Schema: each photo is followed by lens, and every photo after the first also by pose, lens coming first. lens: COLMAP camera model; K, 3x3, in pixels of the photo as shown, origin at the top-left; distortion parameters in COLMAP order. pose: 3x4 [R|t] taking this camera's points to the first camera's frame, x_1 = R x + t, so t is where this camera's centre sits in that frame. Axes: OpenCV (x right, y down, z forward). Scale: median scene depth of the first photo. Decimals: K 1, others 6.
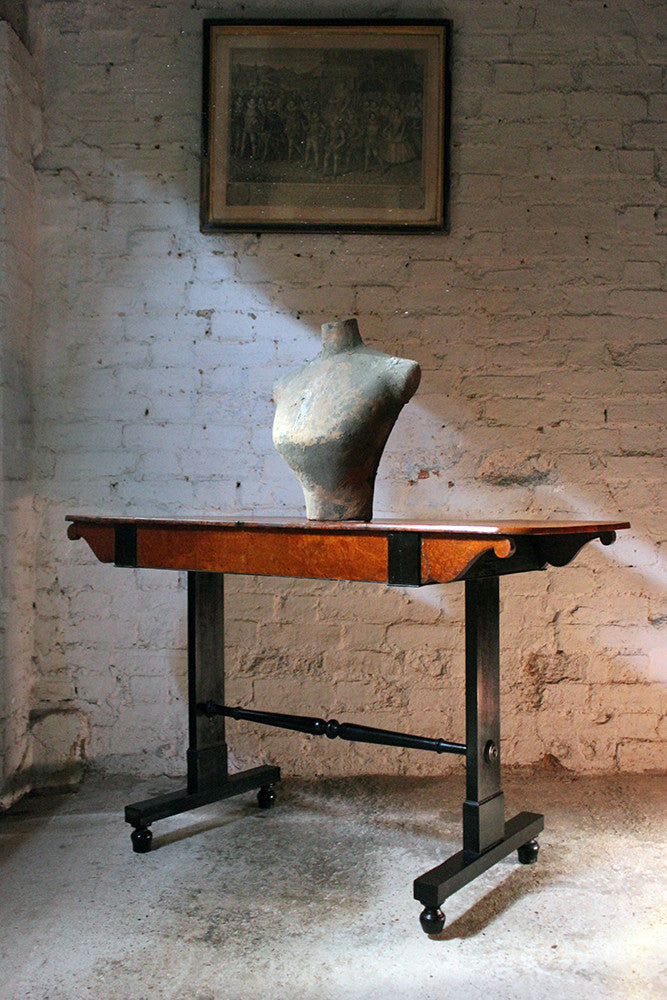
lens RADIAL K [[1018.3, 0, 336.5], [0, 1018.3, 525.7], [0, 0, 1]] dist [-0.119691, 0.141986]
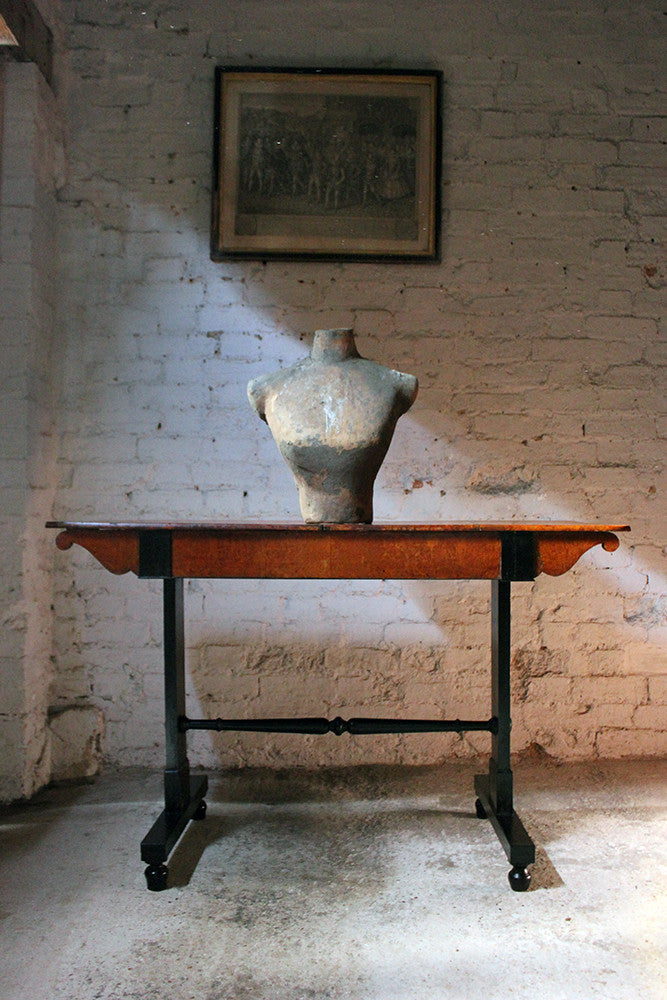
lens RADIAL K [[915.0, 0, 332.1], [0, 915.0, 521.9], [0, 0, 1]] dist [-0.143051, 0.145703]
pose [[0.999123, -0.001432, 0.041852, -0.046146], [0.002650, 0.999574, -0.029072, 0.017791], [-0.041792, 0.029158, 0.998701, 0.036988]]
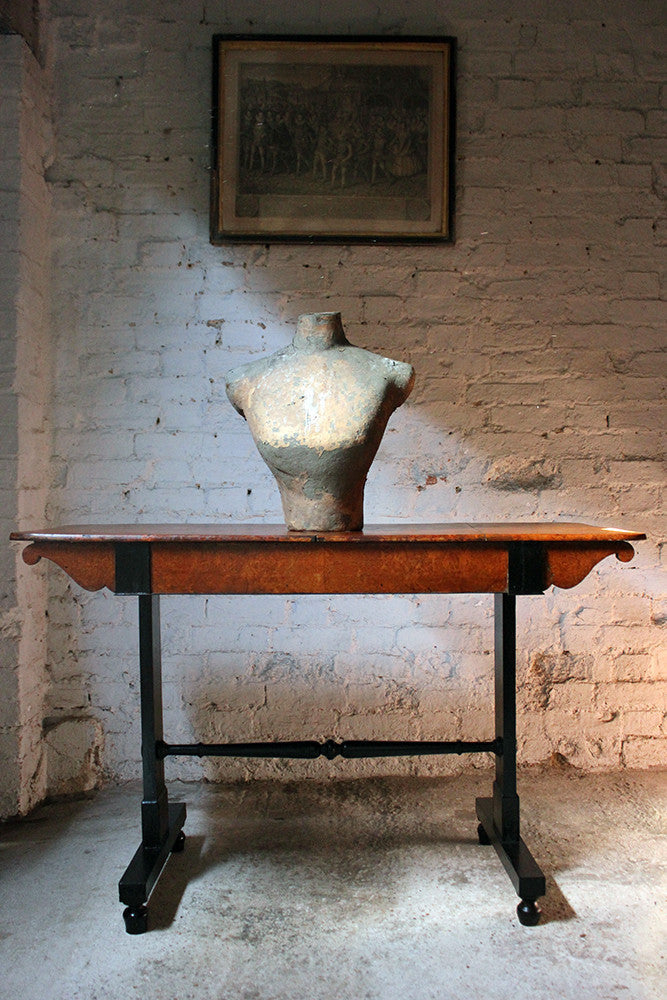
lens RADIAL K [[1018.9, 0, 343.5], [0, 1018.9, 522.7], [0, 0, 1]] dist [-0.111673, 0.121618]
pose [[0.999270, -0.009531, 0.036991, -0.041270], [0.009920, 0.999897, -0.010352, 0.001945], [-0.036889, 0.010711, 0.999262, -0.017945]]
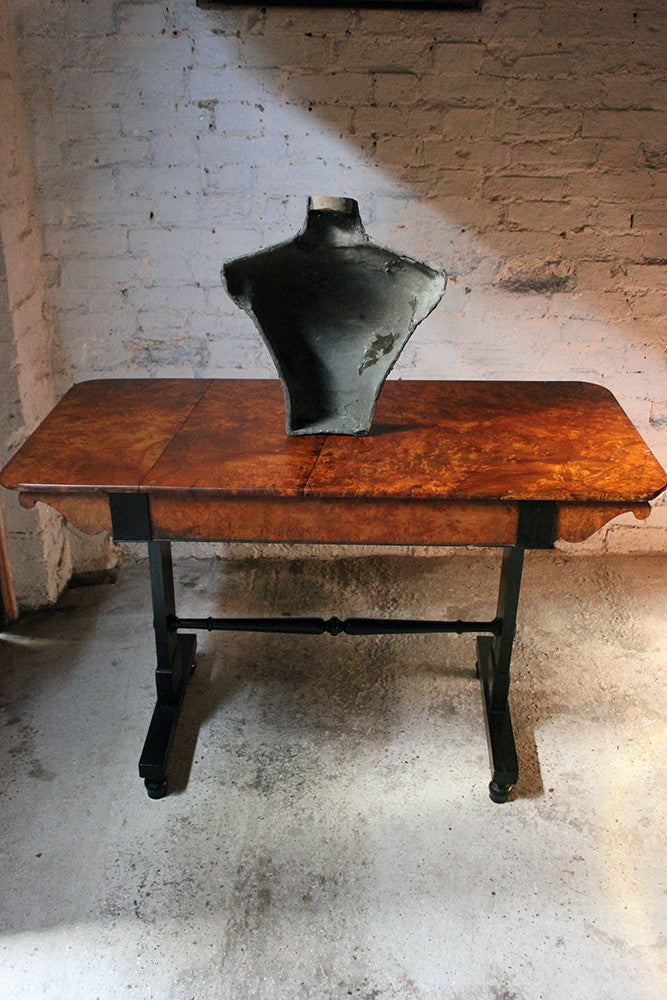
lens RADIAL K [[951.8, 0, 337.0], [0, 951.8, 520.9], [0, 0, 1]] dist [-0.129094, 0.133890]
pose [[0.999651, -0.013325, 0.022804, -0.038059], [0.002665, 0.909874, 0.414876, -0.218159], [-0.026277, -0.414670, 0.909592, 0.080793]]
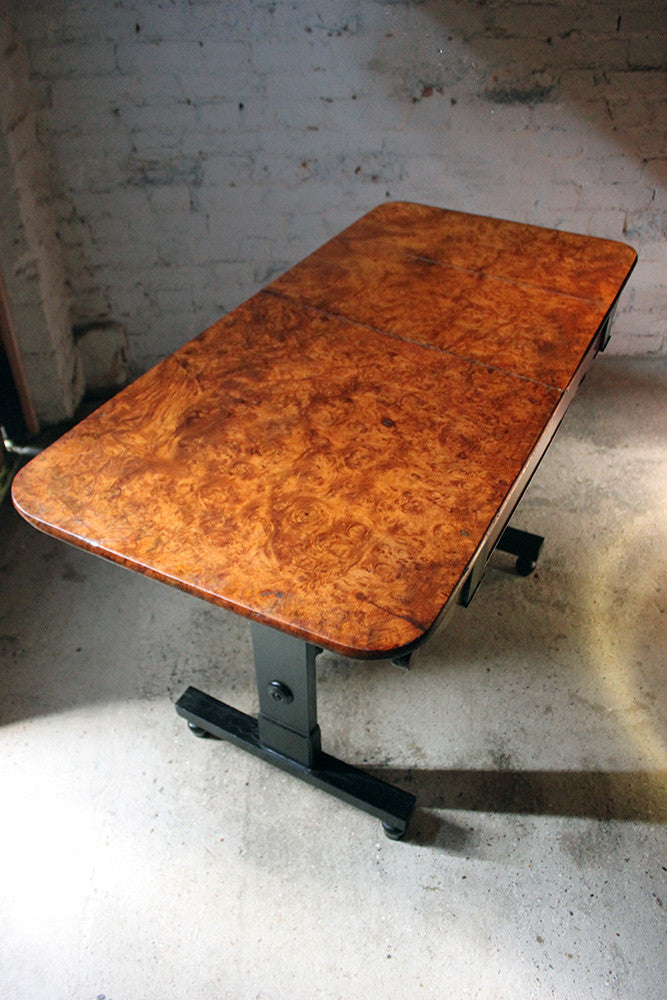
lens RADIAL K [[821.1, 0, 329.3], [0, 821.1, 520.1], [0, 0, 1]] dist [-0.168231, 0.145631]
pose [[0.998216, -0.048606, 0.034668, -0.057790], [0.017301, 0.791263, 0.611231, -0.194470], [-0.057142, -0.609541, 0.790693, 0.137943]]
